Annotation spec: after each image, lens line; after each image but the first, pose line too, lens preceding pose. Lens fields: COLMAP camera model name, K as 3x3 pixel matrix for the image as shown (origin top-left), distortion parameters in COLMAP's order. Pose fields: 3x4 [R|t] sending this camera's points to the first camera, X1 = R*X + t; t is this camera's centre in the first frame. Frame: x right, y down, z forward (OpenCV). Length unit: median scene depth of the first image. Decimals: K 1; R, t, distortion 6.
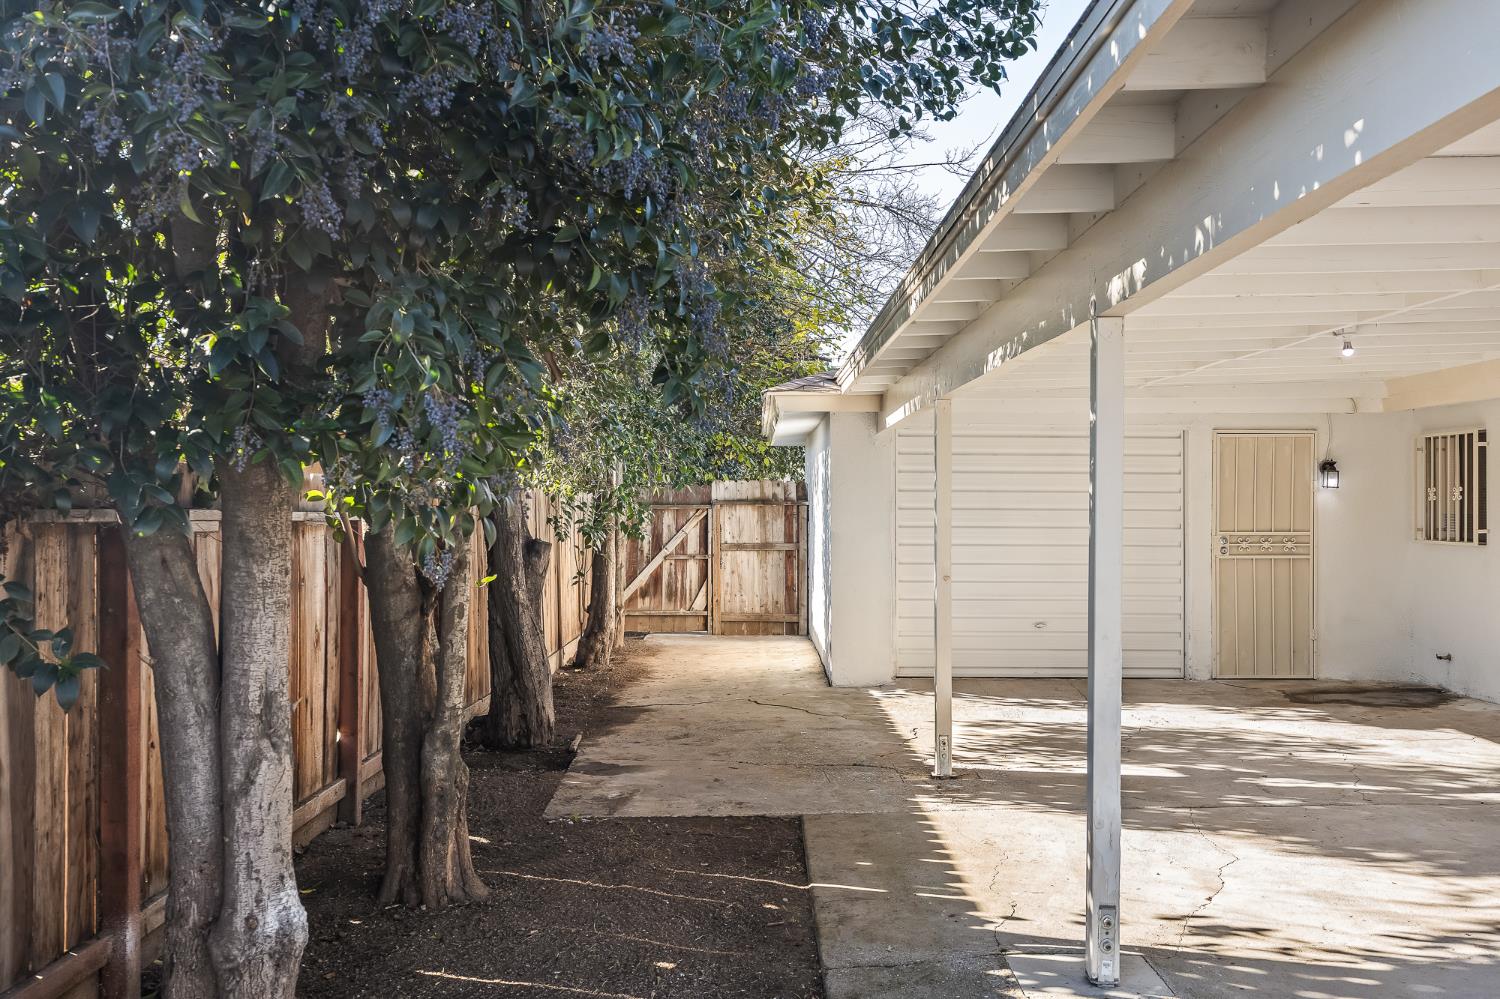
lens RADIAL K [[1412.8, 0, 742.8], [0, 1412.8, 507.6], [0, 0, 1]] dist [-0.003630, 0.000000]
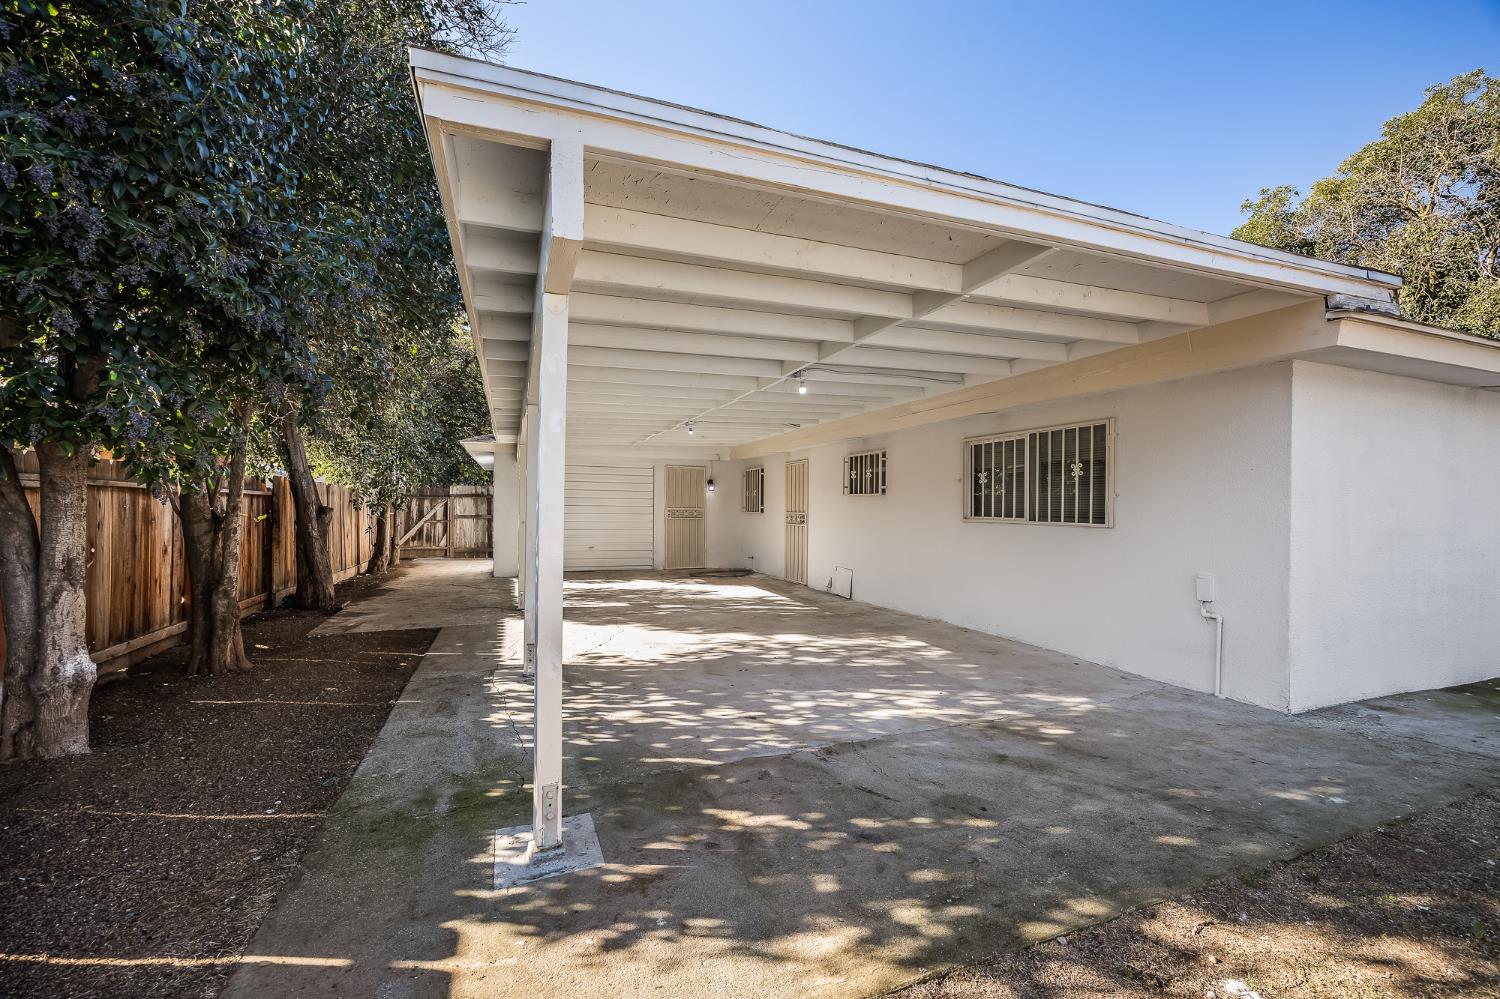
lens RADIAL K [[637.0, 0, 750.5], [0, 637.0, 506.2], [0, 0, 1]] dist [-0.011956, 0.000466]
pose [[0.933623, 0.008590, 0.358155, 0.141371], [-0.008262, 0.999963, -0.002447, 0.026702], [-0.358163, -0.000674, 0.933659, -0.111588]]
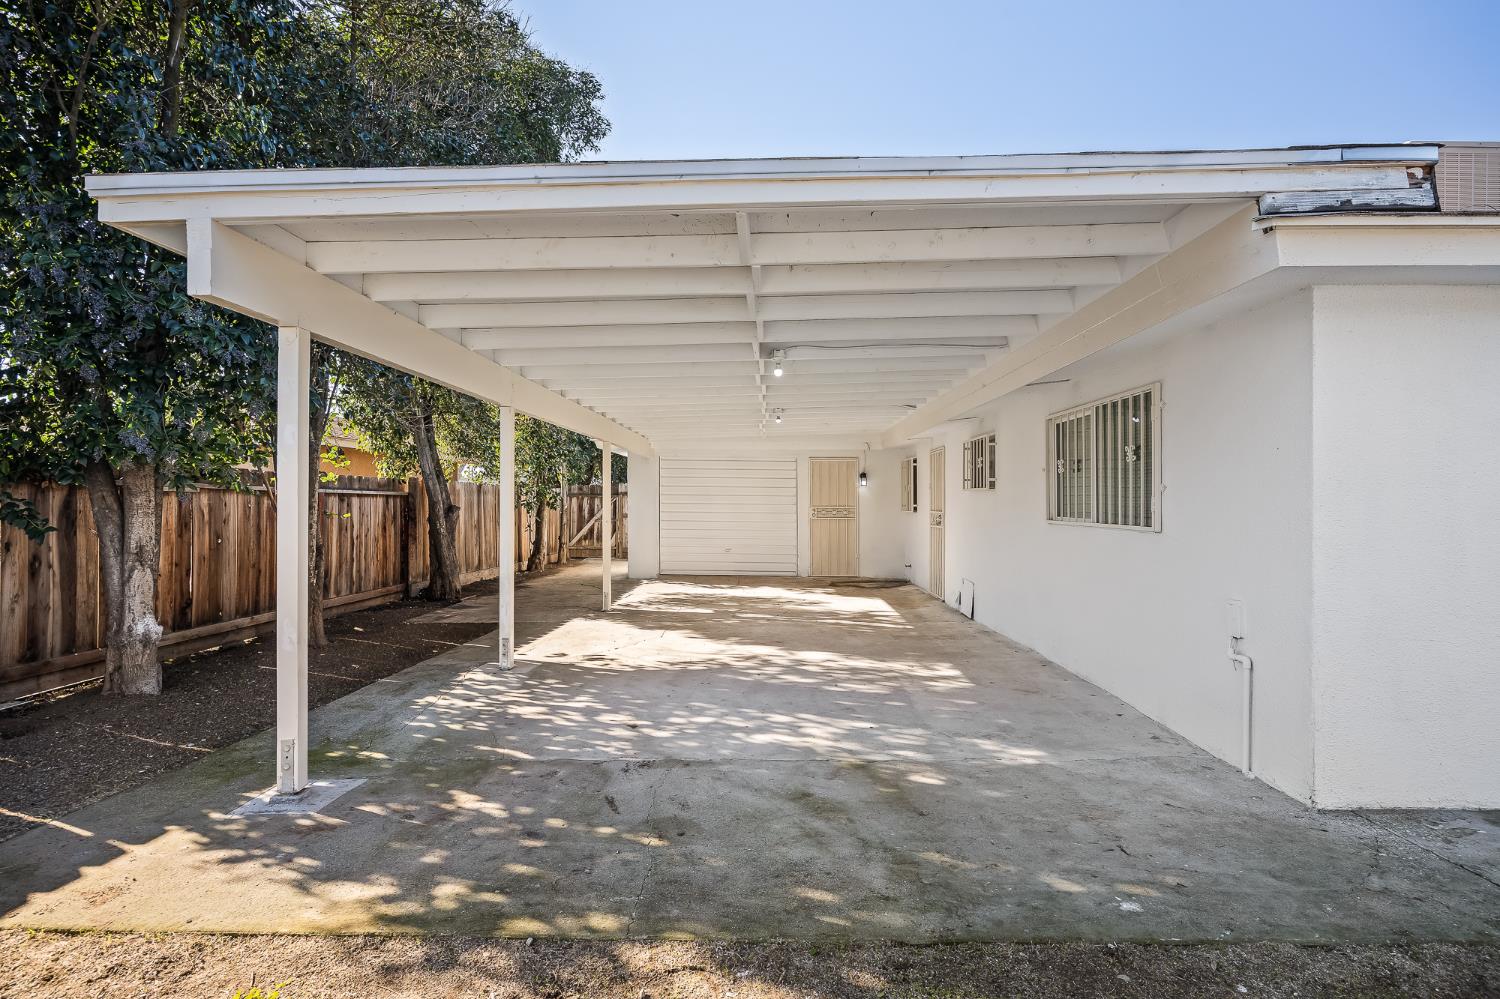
lens RADIAL K [[762.7, 0, 743.2], [0, 762.7, 502.8], [0, 0, 1]] dist [-0.006095, -0.000260]
pose [[0.999493, 0.005443, -0.031373, 0.474562], [-0.005495, 0.999984, -0.001576, 0.024428], [0.031364, 0.001747, 0.999507, -0.233590]]
